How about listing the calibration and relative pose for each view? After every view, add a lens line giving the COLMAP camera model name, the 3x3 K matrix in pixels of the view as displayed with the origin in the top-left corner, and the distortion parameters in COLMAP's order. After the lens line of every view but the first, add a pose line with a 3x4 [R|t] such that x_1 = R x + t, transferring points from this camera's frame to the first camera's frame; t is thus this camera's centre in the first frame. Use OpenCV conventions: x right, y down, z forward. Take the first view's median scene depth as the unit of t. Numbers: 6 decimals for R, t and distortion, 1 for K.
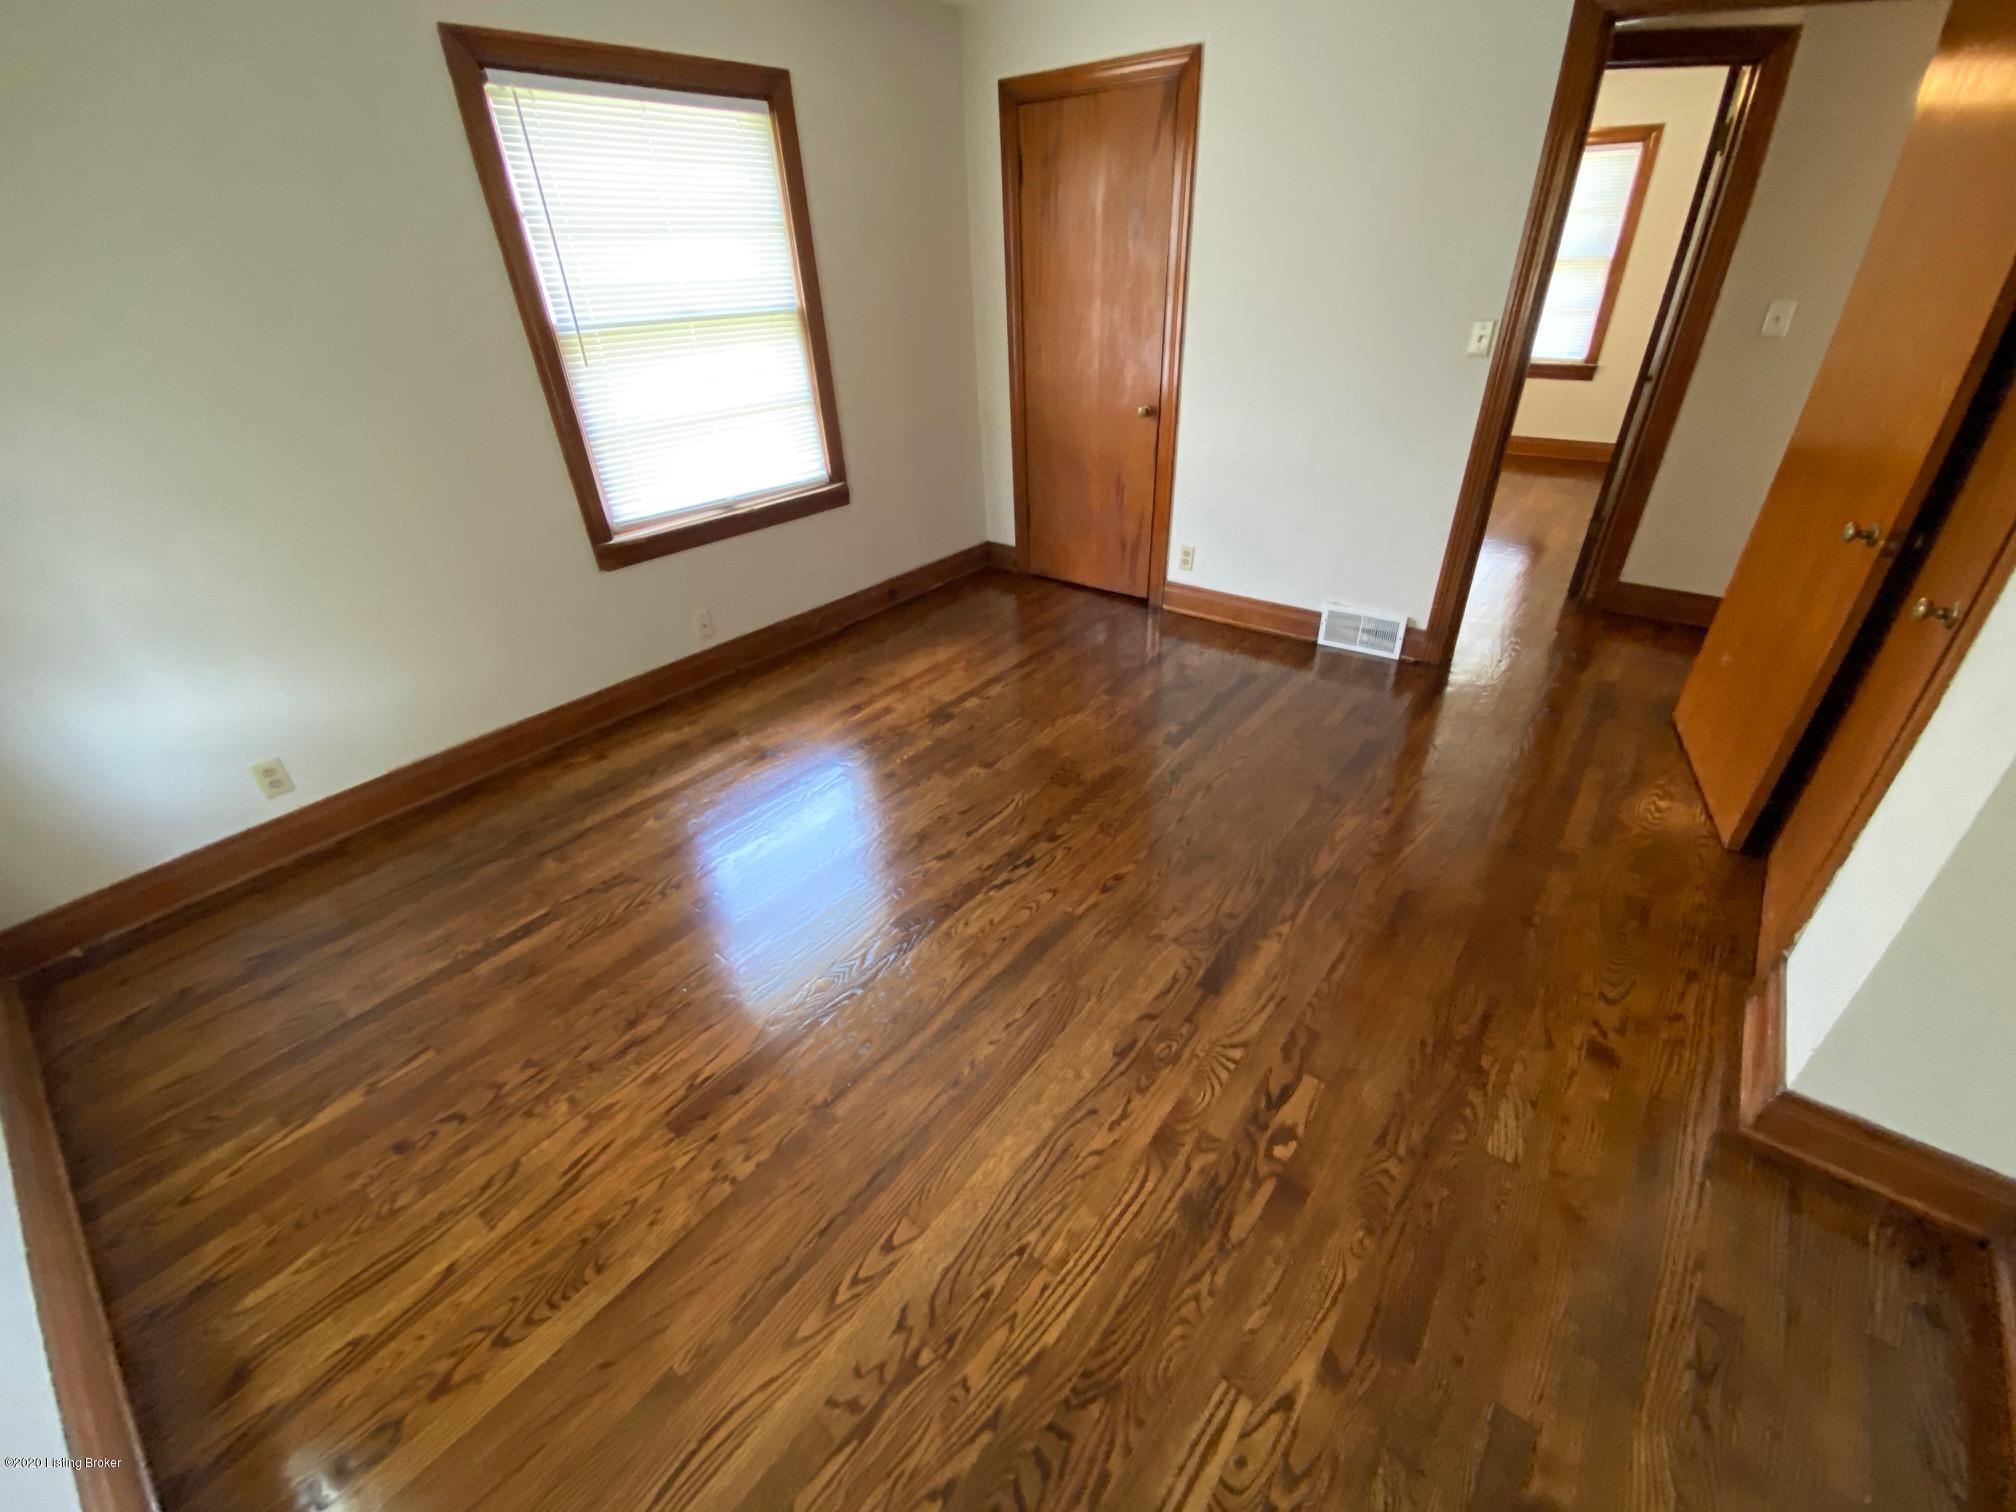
lens RADIAL K [[829.9, 0, 1015.4], [0, 829.9, 757.5], [0, 0, 1]] dist [0.000475, -0.000036]
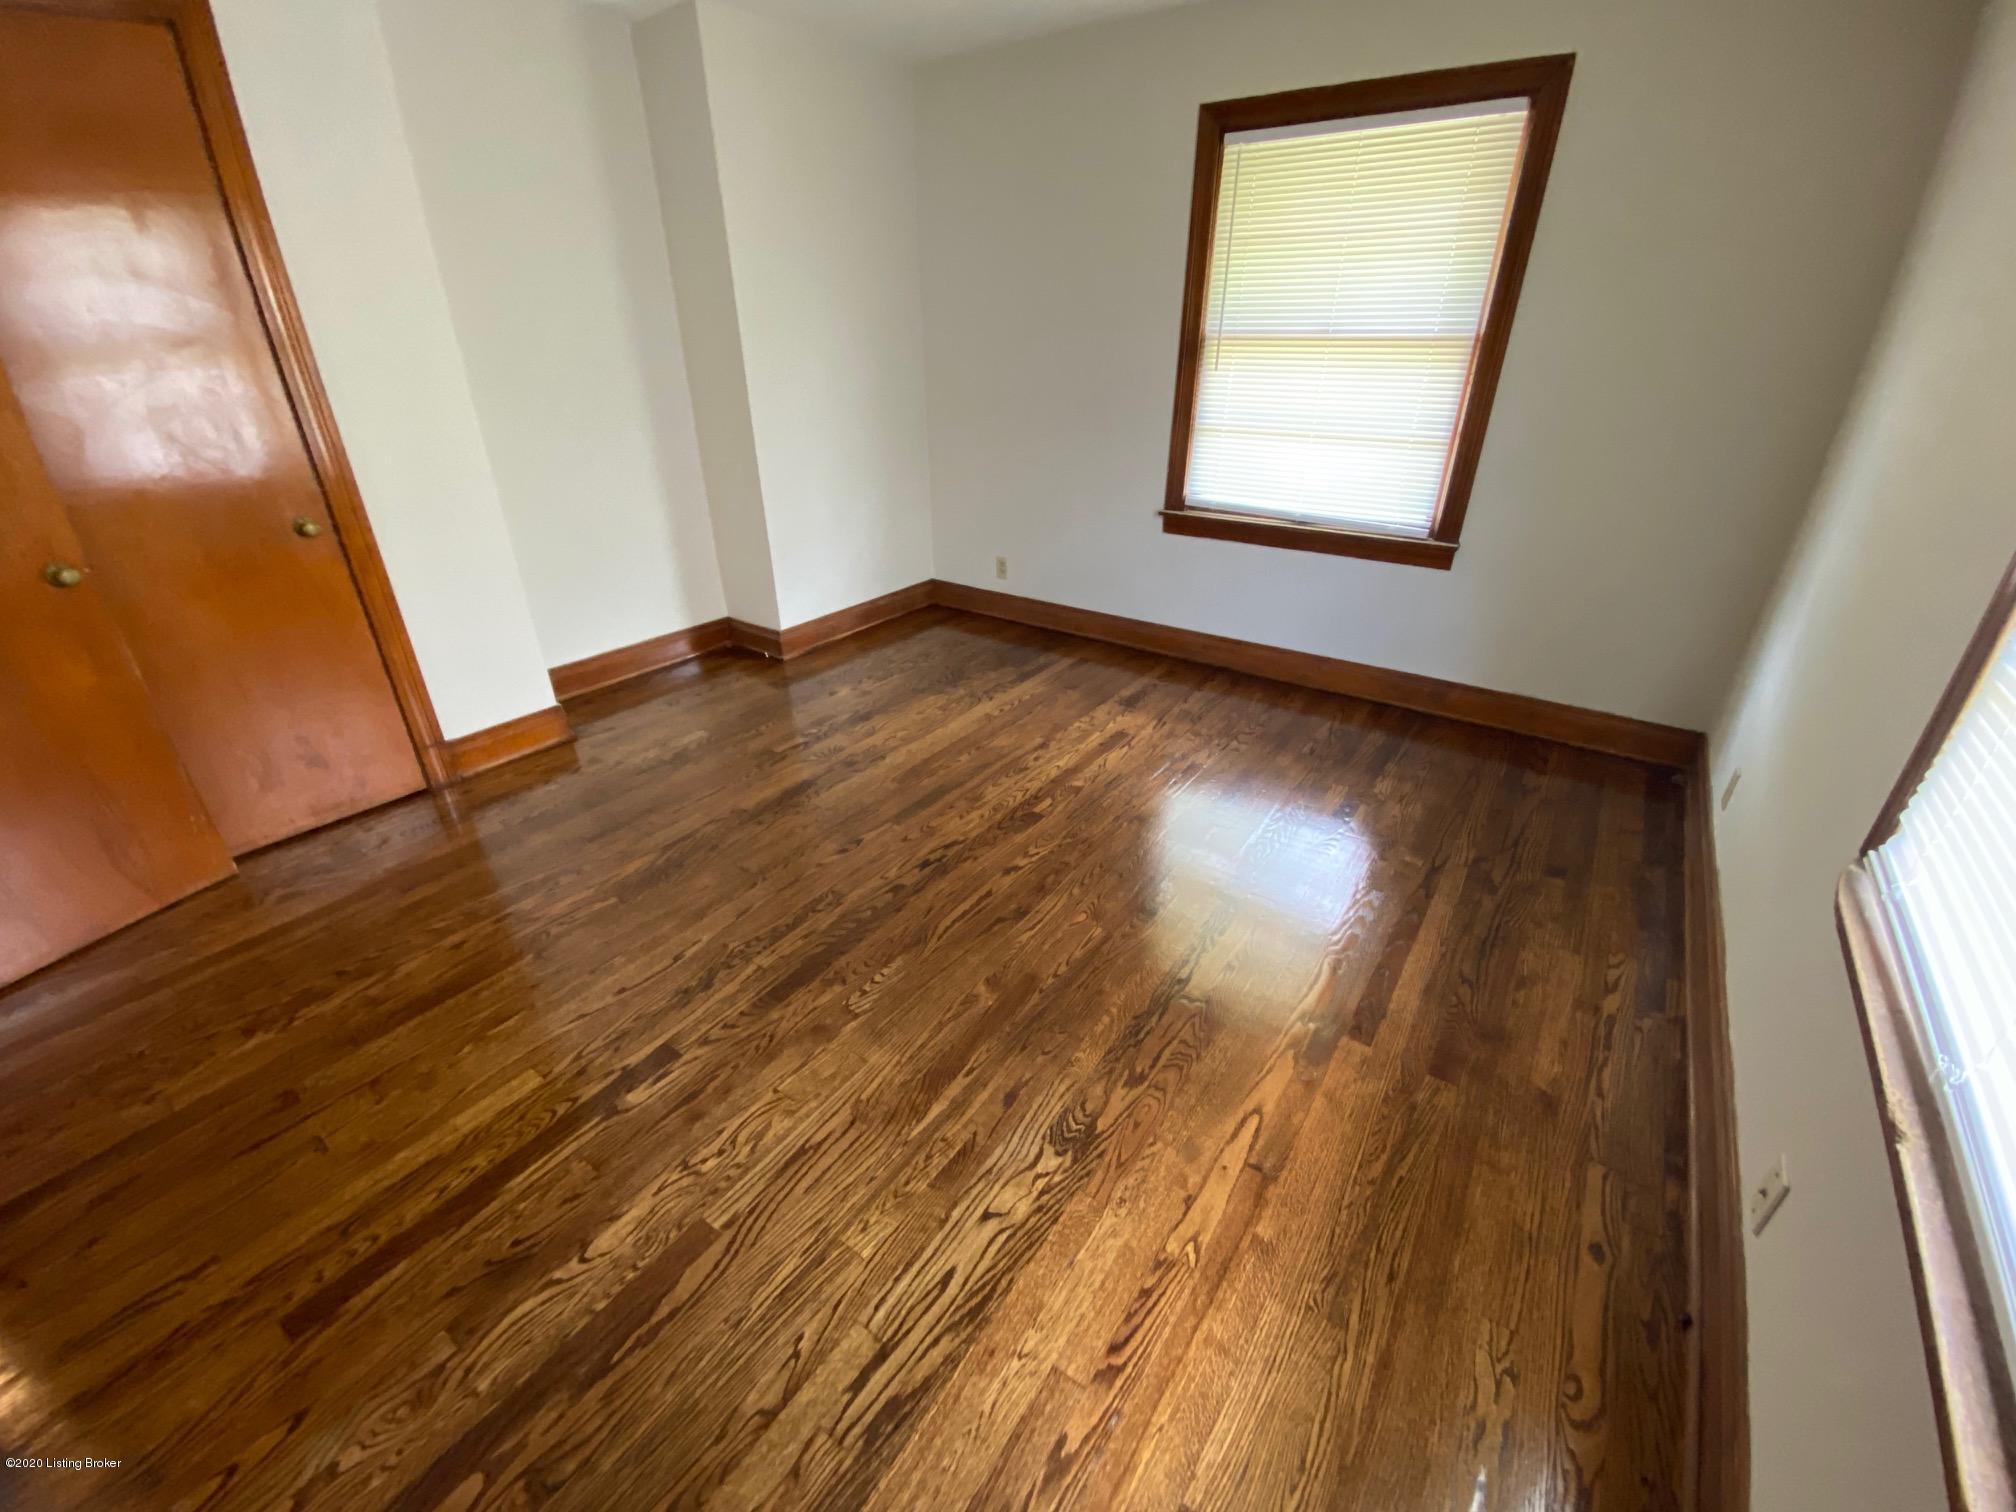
lens RADIAL K [[829.9, 0, 1015.4], [0, 829.9, 757.5], [0, 0, 1]] dist [0.000475, -0.000036]
pose [[-0.998176, 0.049183, -0.035008, -0.069337], [-0.003151, 0.536657, 0.843794, -0.871462], [0.060288, 0.842366, -0.535524, 1.579282]]
